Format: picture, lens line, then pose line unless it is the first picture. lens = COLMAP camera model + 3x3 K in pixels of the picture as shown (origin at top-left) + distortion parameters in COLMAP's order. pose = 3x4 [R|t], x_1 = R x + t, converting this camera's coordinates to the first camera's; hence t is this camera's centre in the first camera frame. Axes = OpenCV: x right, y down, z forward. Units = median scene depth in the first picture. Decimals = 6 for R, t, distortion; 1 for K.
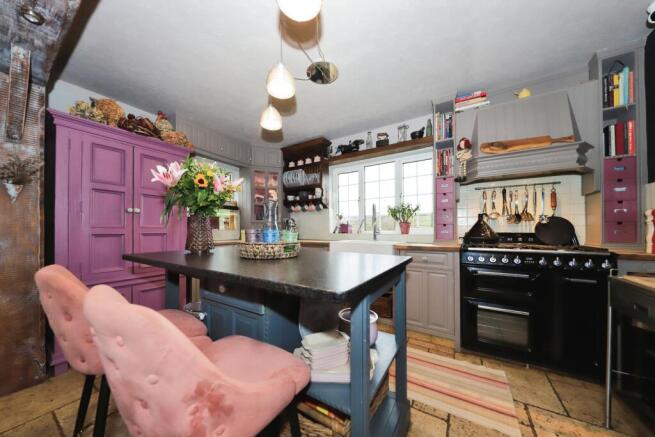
lens RADIAL K [[215.9, 0, 327.0], [0, 215.9, 229.8], [0, 0, 1]] dist [0.000269, -0.000016]
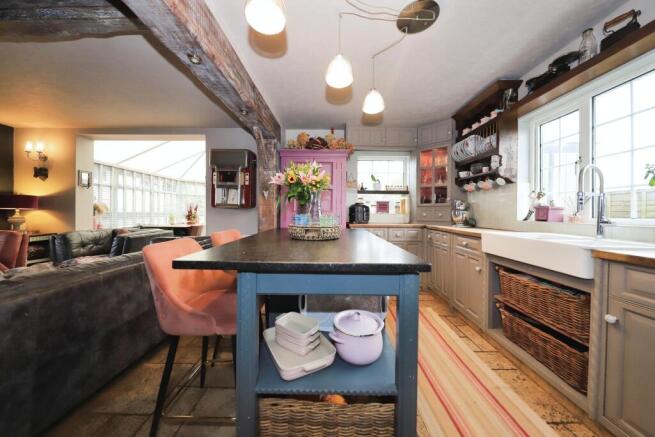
lens RADIAL K [[224.0, 0, 327.5], [0, 224.0, 218.5], [0, 0, 1]] dist [0.000292, -0.000014]
pose [[0.523641, 0.027431, -0.851497, 0.297834], [-0.007768, 0.999594, 0.027425, -0.004209], [0.851904, -0.007746, 0.523641, 0.149801]]
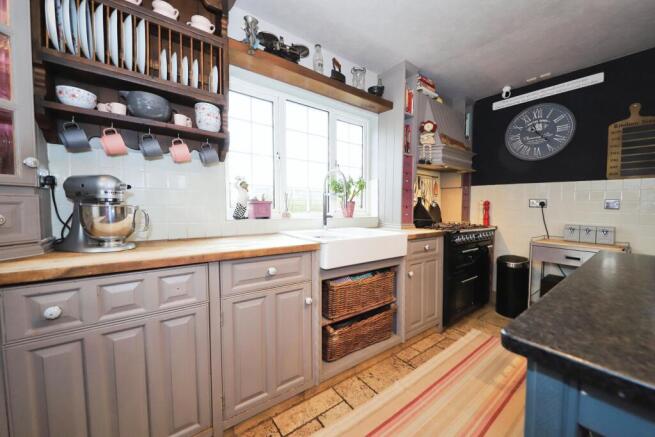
lens RADIAL K [[239.7, 0, 327.5], [0, 239.7, 218.5], [0, 0, 1]] dist [0.000193, -0.000019]
pose [[0.373785, -0.040204, 0.926644, -0.360371], [-0.008801, 0.998861, 0.046888, -0.013747], [-0.927474, -0.025682, 0.373005, 0.634951]]
